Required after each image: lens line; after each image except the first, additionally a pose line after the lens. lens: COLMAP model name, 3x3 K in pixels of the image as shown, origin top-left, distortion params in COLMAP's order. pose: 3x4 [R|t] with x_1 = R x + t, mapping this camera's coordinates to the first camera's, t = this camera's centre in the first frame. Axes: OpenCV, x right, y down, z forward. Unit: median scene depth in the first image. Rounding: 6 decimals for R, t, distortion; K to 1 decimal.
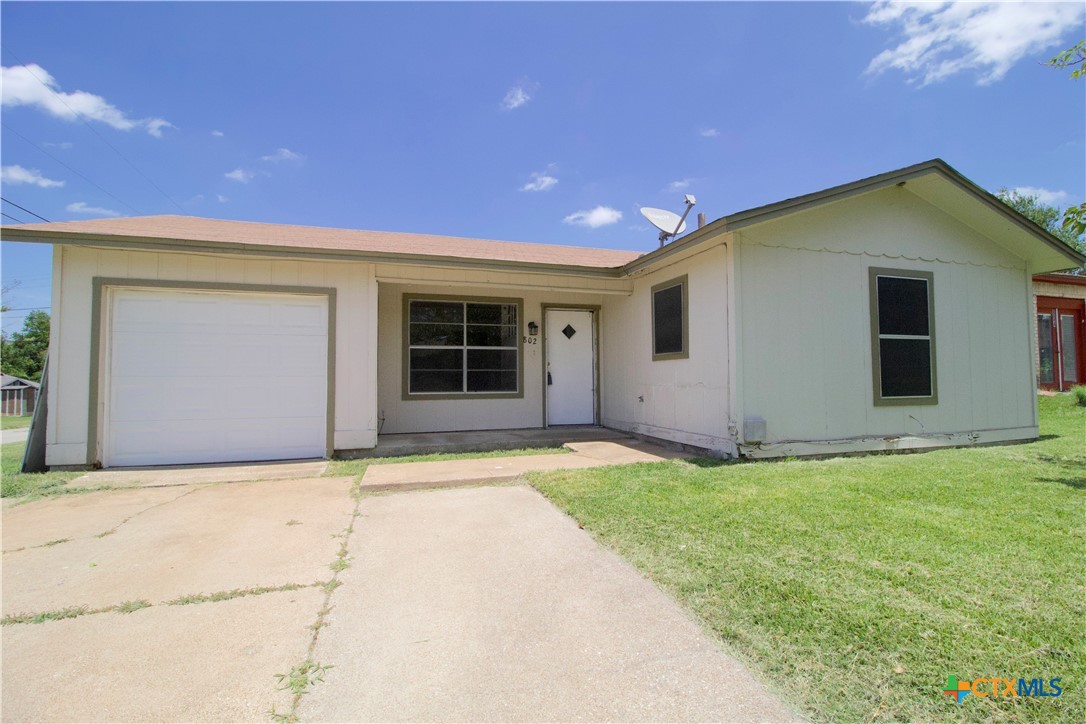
lens RADIAL K [[505.0, 0, 551.2], [0, 505.0, 357.4], [0, 0, 1]] dist [0.000882, -0.014151]
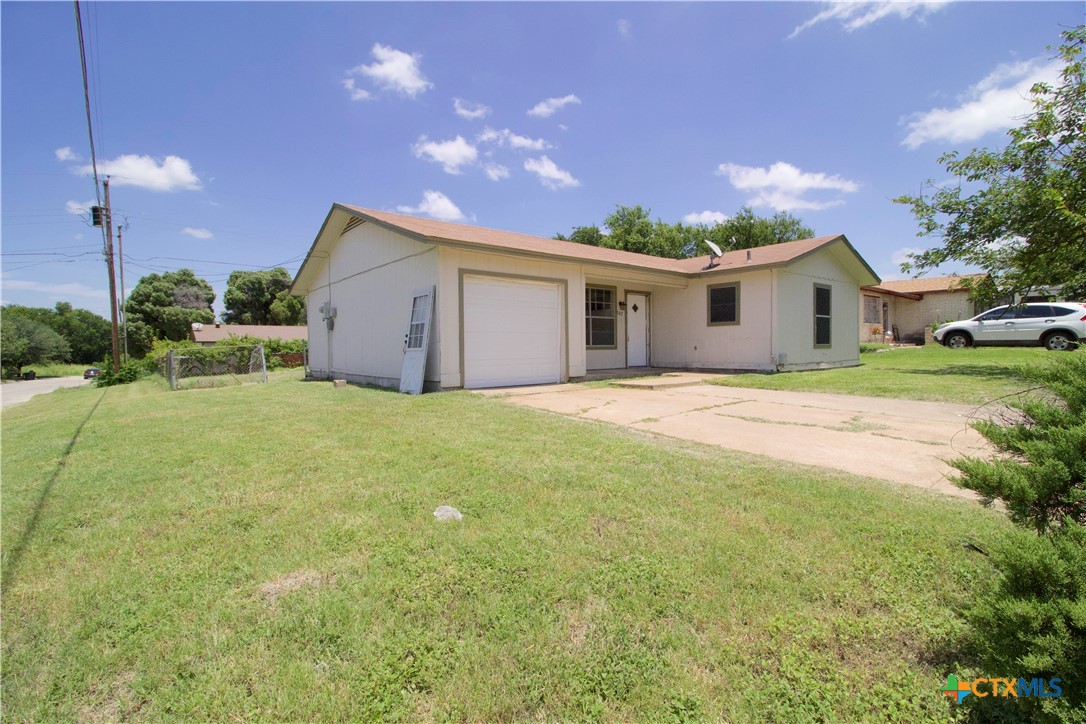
lens RADIAL K [[505.0, 0, 551.2], [0, 505.0, 357.4], [0, 0, 1]] dist [0.000882, -0.014151]
pose [[0.926411, -0.011775, 0.376329, -1.126529], [-0.010700, 0.998284, 0.057575, 0.021930], [-0.376361, -0.057365, 0.924695, -0.528256]]
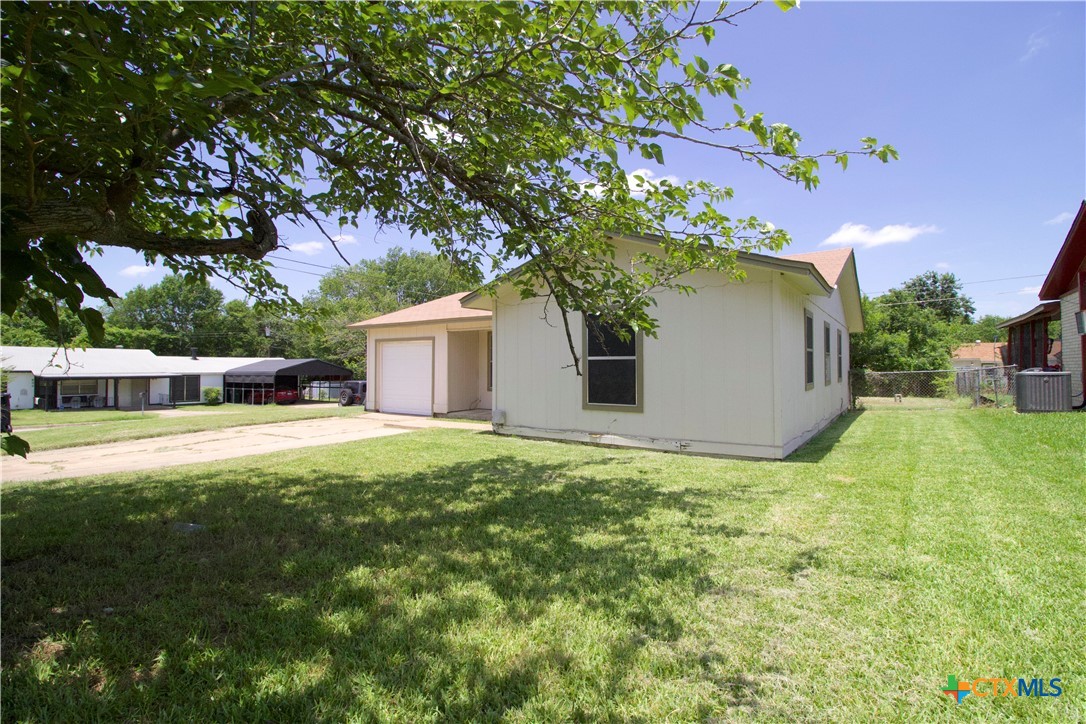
lens RADIAL K [[505.0, 0, 551.2], [0, 505.0, 357.4], [0, 0, 1]] dist [0.000882, -0.014151]
pose [[0.615106, -0.010842, -0.788370, 1.579642], [0.027698, 0.999585, 0.007864, -0.054915], [0.787958, -0.026674, 0.615151, 0.082081]]
